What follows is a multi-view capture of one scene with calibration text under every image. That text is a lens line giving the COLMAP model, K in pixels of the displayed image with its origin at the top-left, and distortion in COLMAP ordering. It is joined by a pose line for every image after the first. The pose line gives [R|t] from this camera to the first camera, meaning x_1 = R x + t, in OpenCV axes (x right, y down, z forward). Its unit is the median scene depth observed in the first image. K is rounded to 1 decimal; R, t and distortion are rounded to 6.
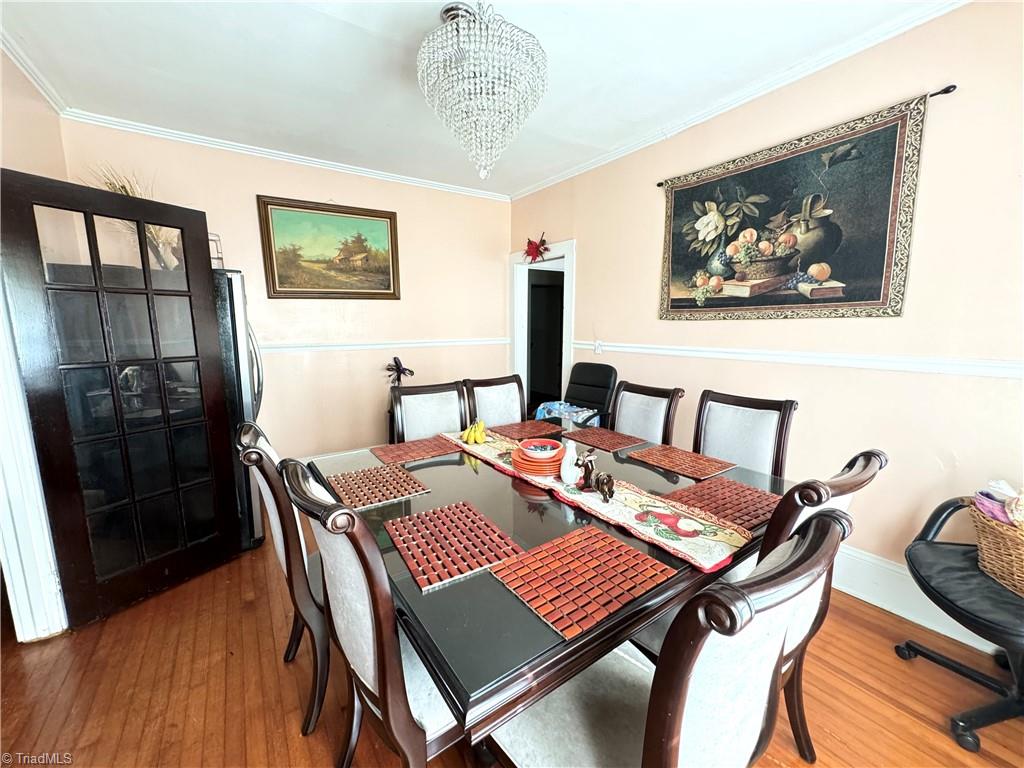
lens RADIAL K [[405.3, 0, 512.1], [0, 405.3, 381.8], [0, 0, 1]] dist [-0.001696, 0.000294]
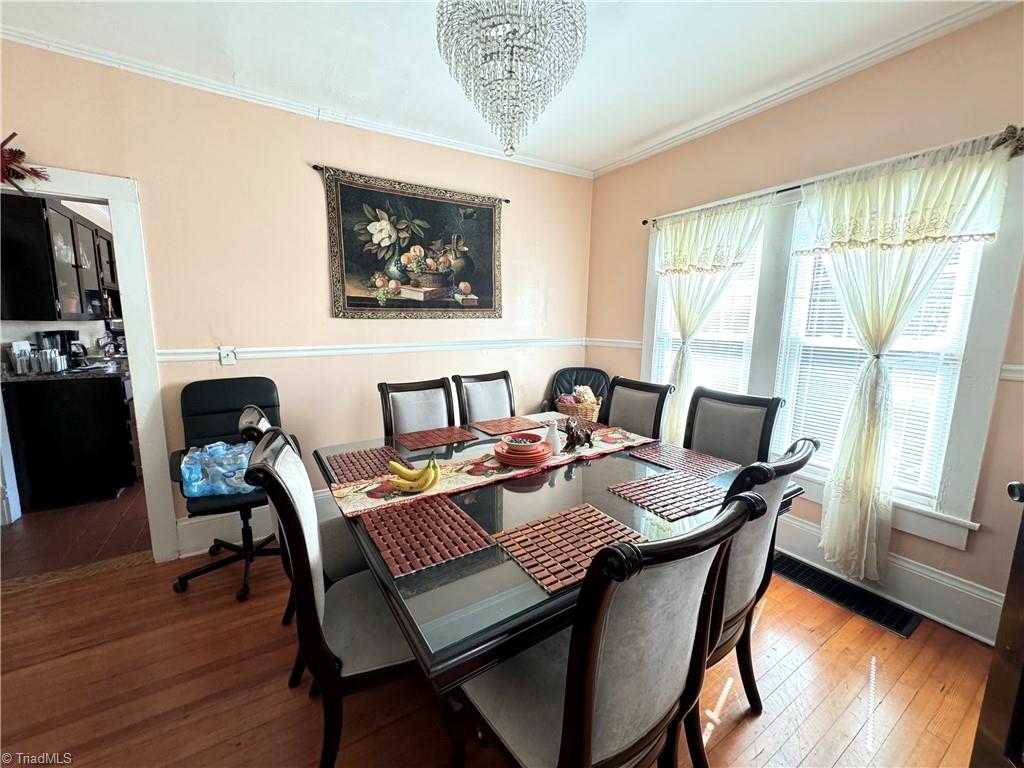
lens RADIAL K [[405.3, 0, 509.7], [0, 405.3, 382.3], [0, 0, 1]] dist [-0.001696, 0.000294]
pose [[0.052307, -0.142211, 0.988453, -0.664888], [0.144254, 0.980503, 0.133433, -0.089422], [-0.988157, 0.135609, 0.071801, 0.668698]]
